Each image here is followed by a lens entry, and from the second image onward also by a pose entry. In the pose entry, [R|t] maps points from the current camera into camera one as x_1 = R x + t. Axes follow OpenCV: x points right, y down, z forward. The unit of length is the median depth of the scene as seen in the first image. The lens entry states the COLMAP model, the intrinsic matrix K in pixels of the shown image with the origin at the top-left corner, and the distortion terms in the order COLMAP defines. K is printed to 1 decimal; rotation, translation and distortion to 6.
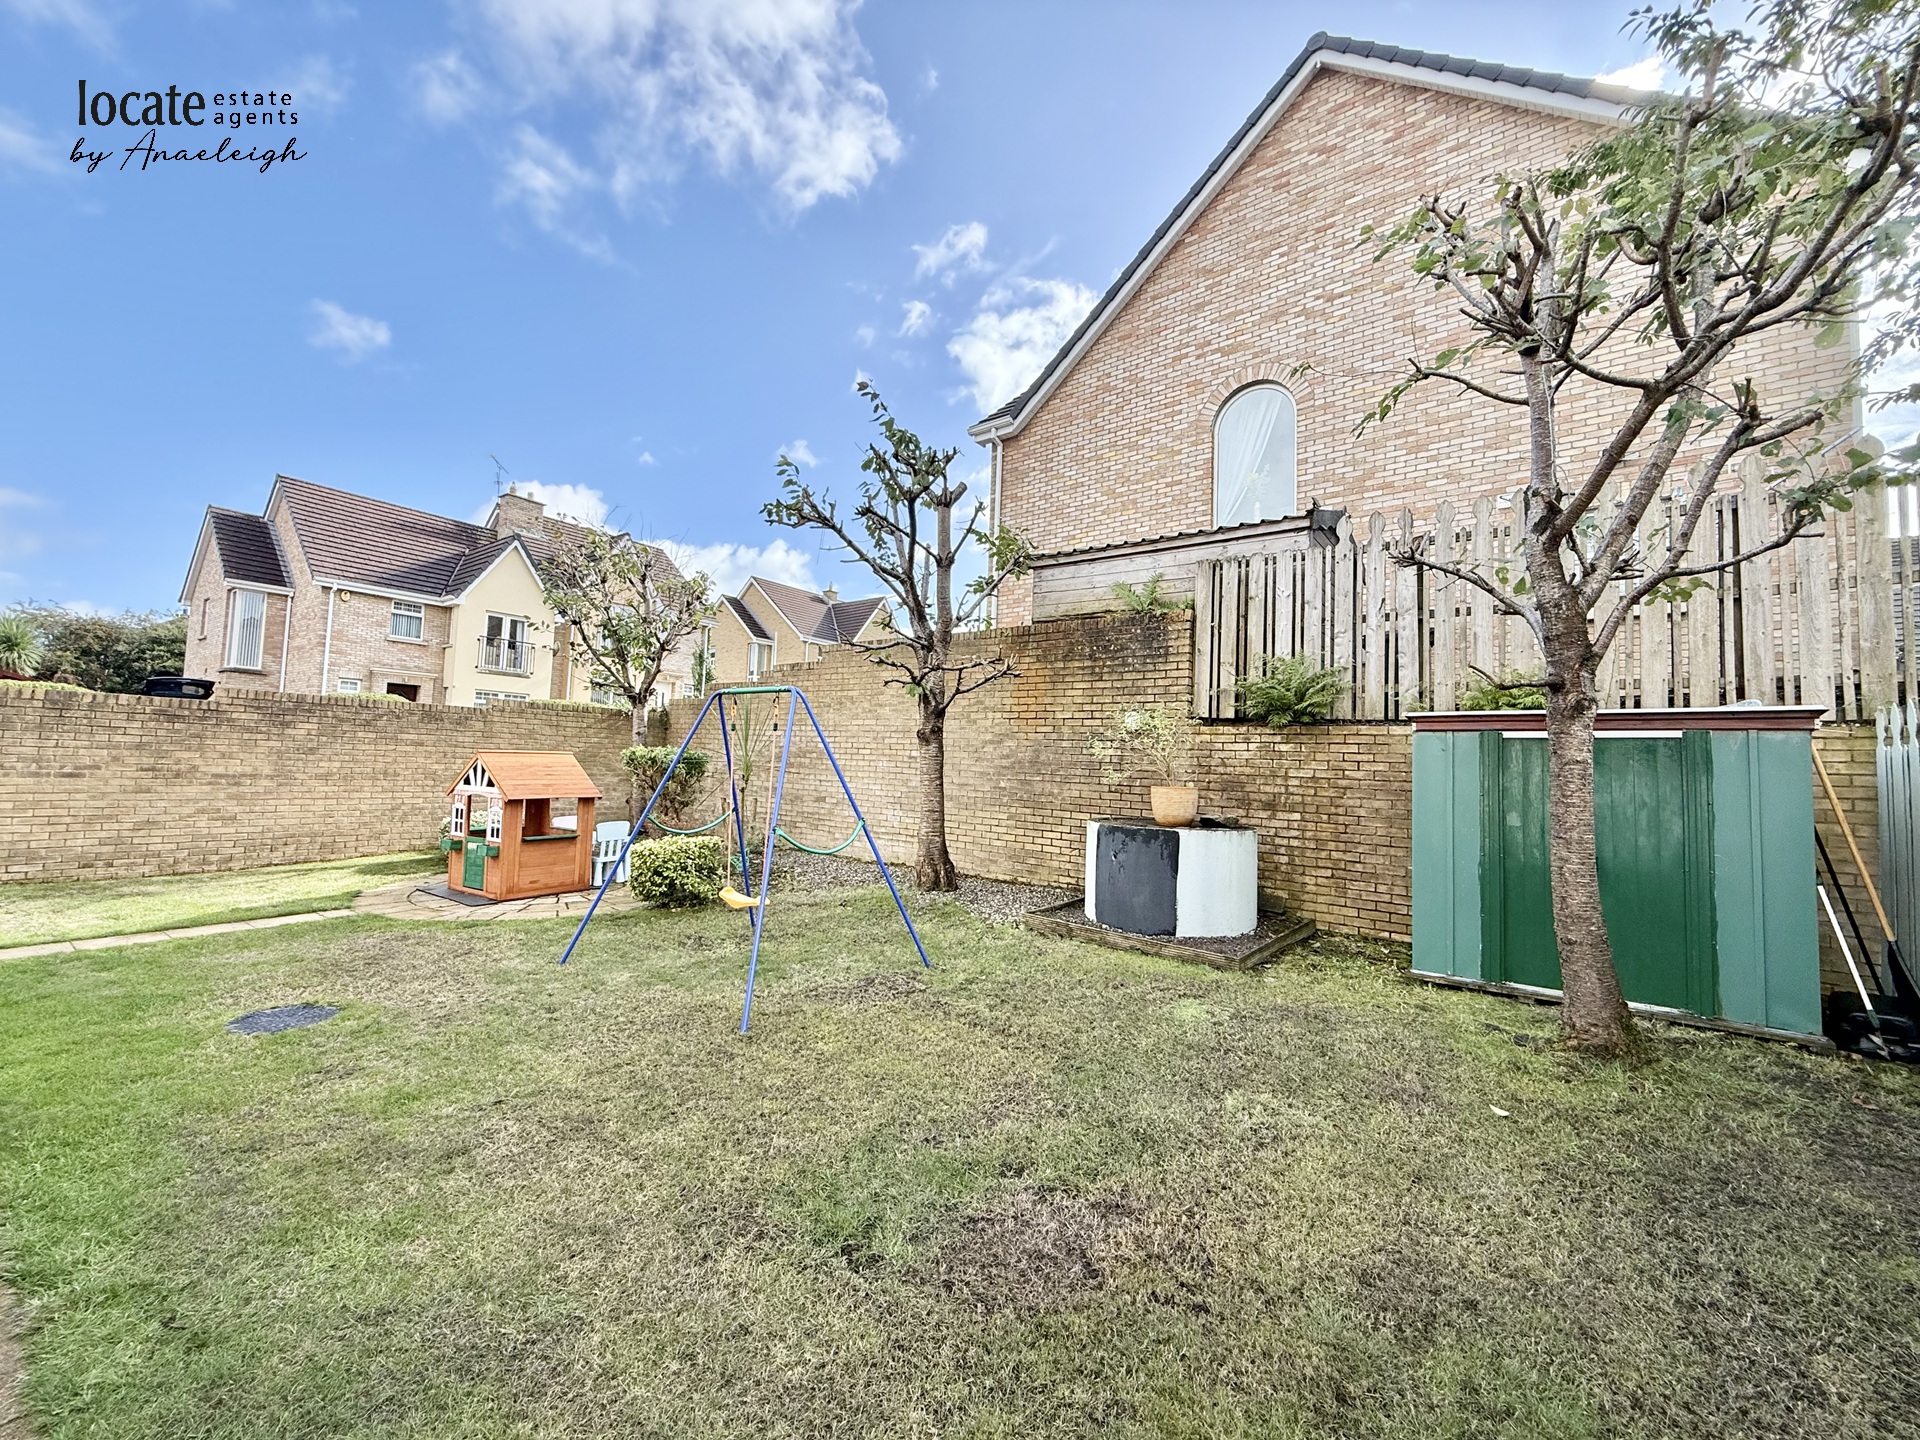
lens RADIAL K [[759.7, 0, 950.7], [0, 759.7, 717.1], [0, 0, 1]] dist [-0.002478, 0.000105]
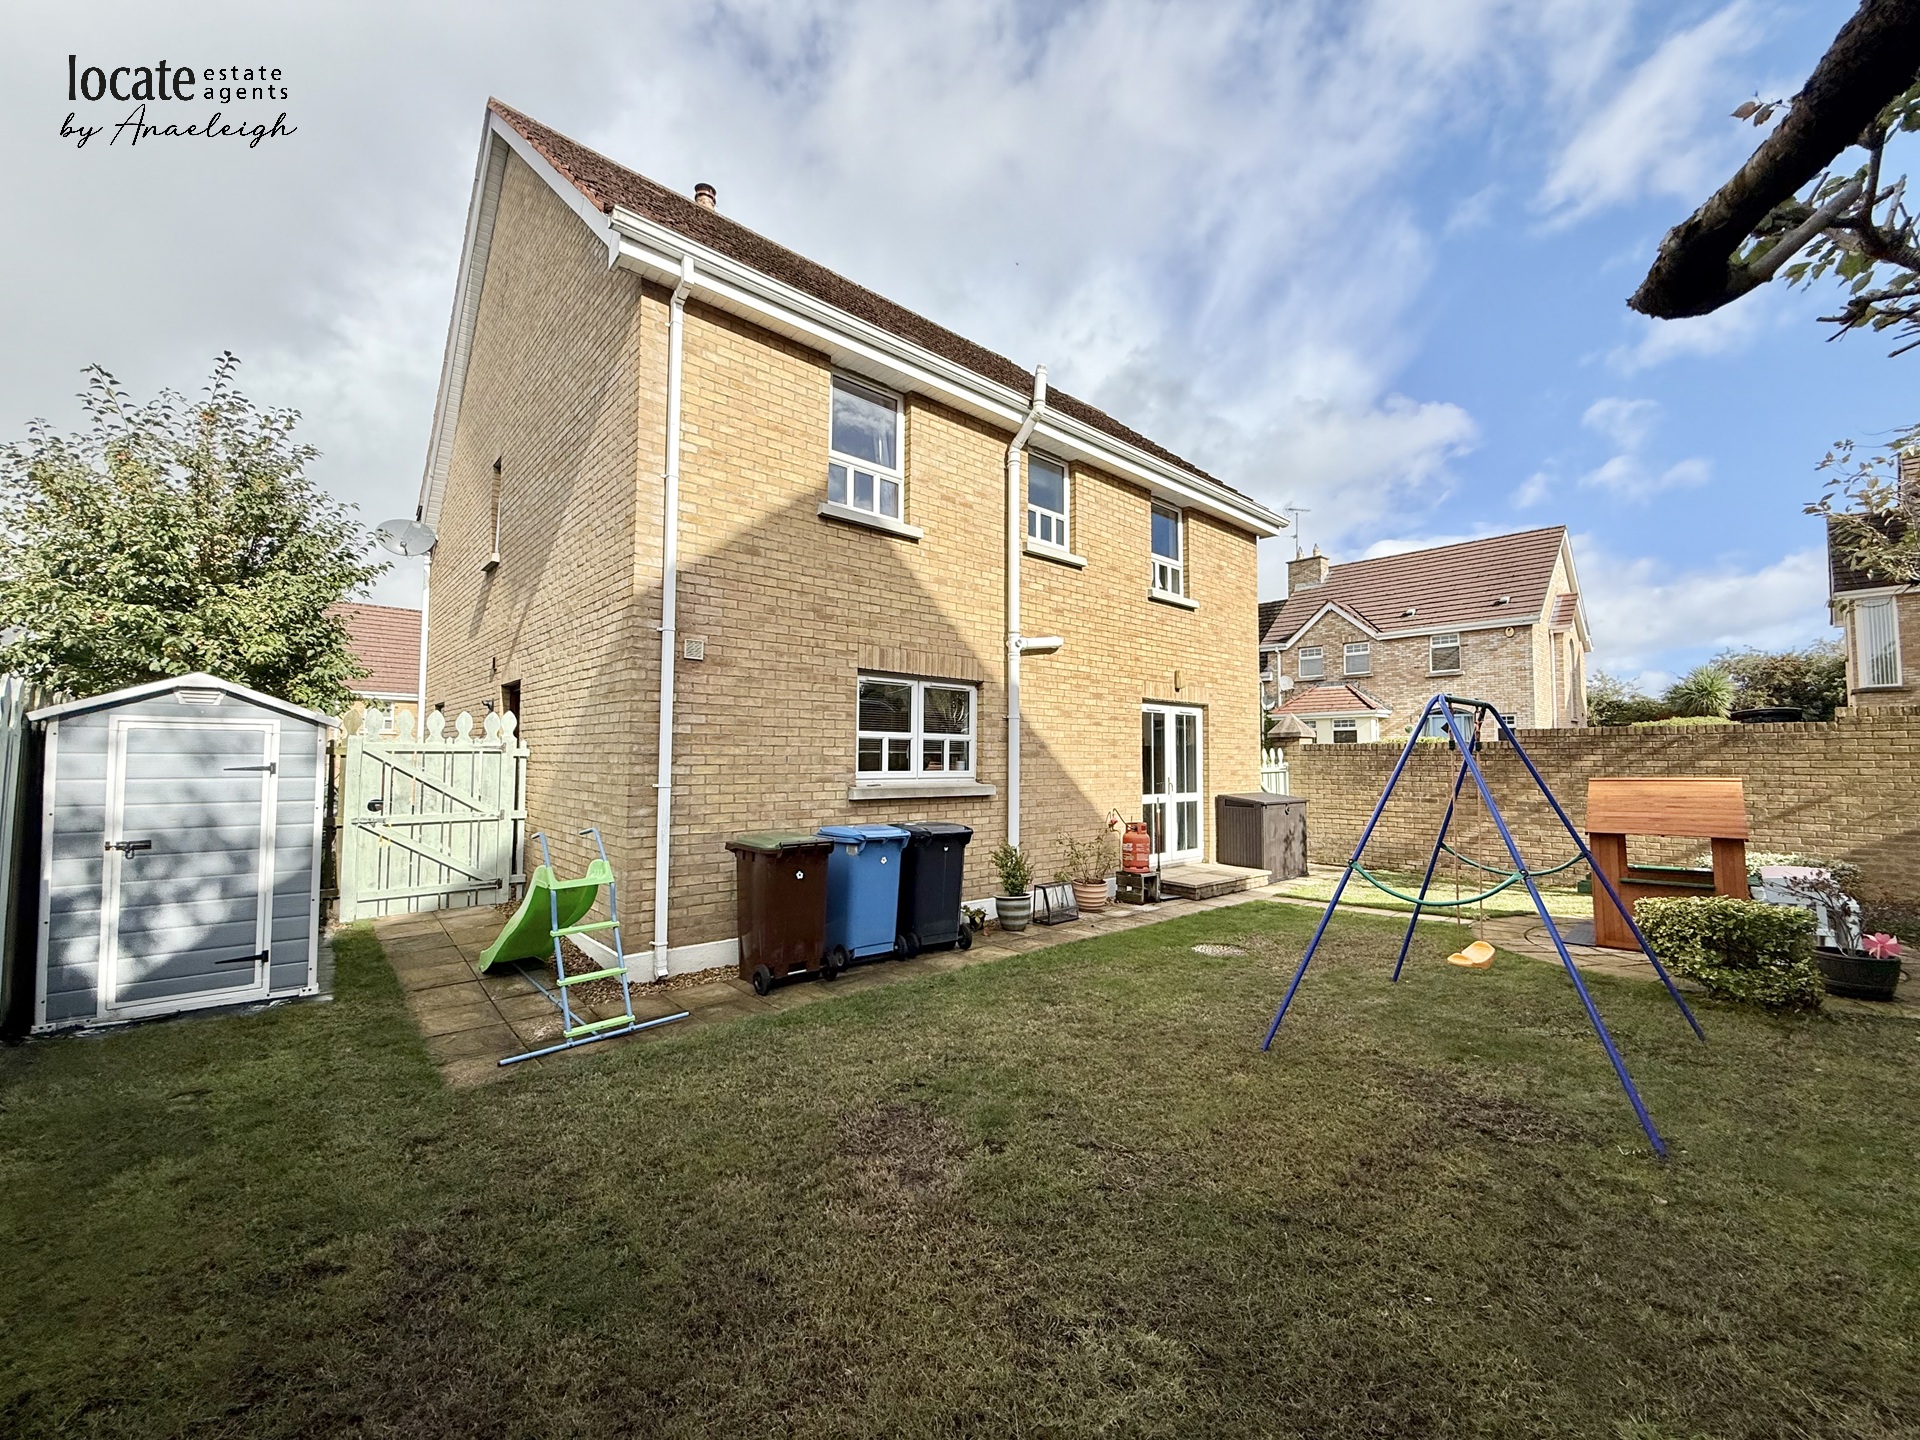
lens RADIAL K [[759.7, 0, 953.3], [0, 759.7, 728.5], [0, 0, 1]] dist [-0.002478, 0.000105]
pose [[-0.201789, -0.081463, -0.976035, 0.567085], [0.051843, 0.994250, -0.093701, 0.038058], [0.978056, -0.069508, -0.196406, 0.548328]]
